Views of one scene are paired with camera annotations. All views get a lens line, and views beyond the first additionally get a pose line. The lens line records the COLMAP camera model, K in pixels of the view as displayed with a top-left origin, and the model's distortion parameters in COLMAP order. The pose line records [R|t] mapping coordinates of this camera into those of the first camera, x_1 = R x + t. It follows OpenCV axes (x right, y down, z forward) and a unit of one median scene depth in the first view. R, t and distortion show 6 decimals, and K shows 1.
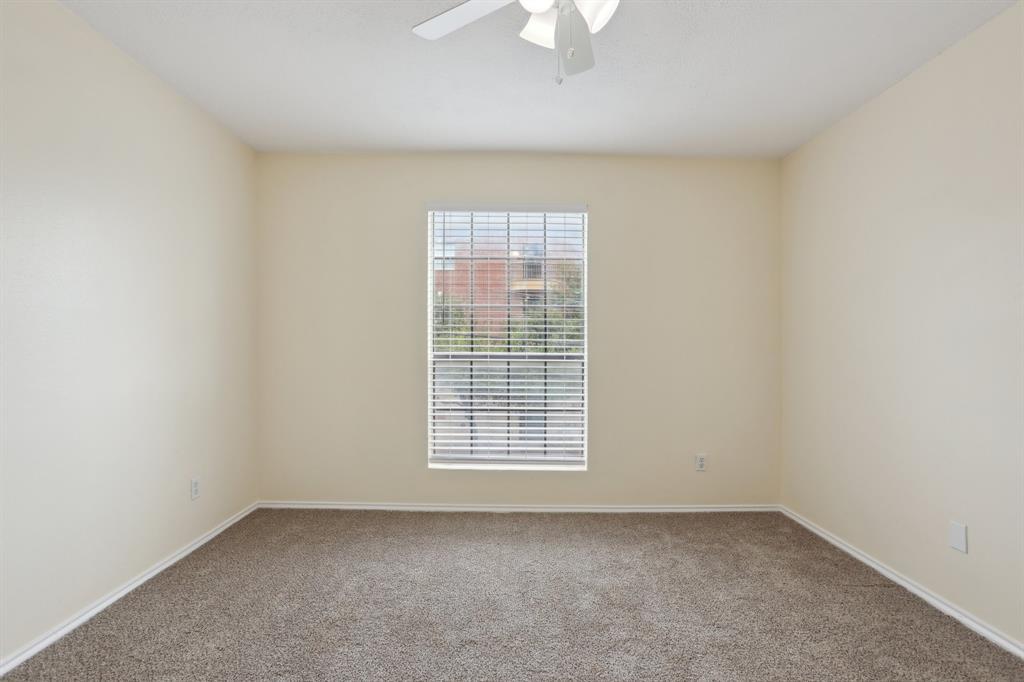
lens RADIAL K [[480.6, 0, 507.9], [0, 480.6, 346.7], [0, 0, 1]] dist [-0.069158, 0.039476]
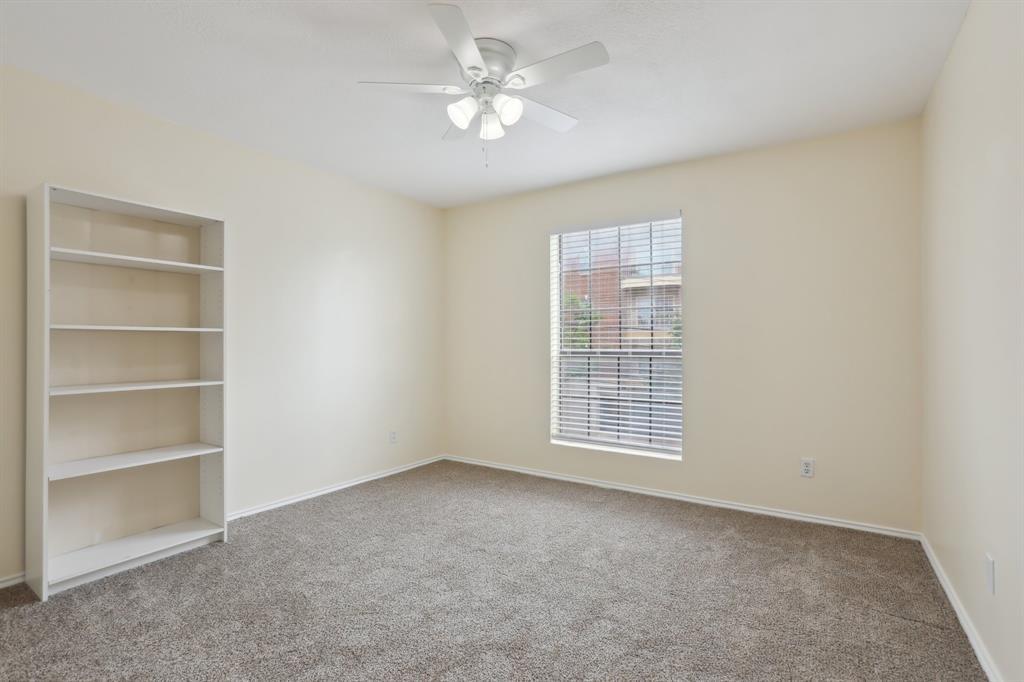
lens RADIAL K [[470.3, 0, 498.1], [0, 470.3, 341.6], [0, 0, 1]] dist [-0.063008, 0.027855]
pose [[0.824080, -0.011646, -0.566354, 0.428428], [0.007882, 0.999928, -0.009093, 0.001639], [0.566419, 0.003030, 0.824112, -0.082187]]
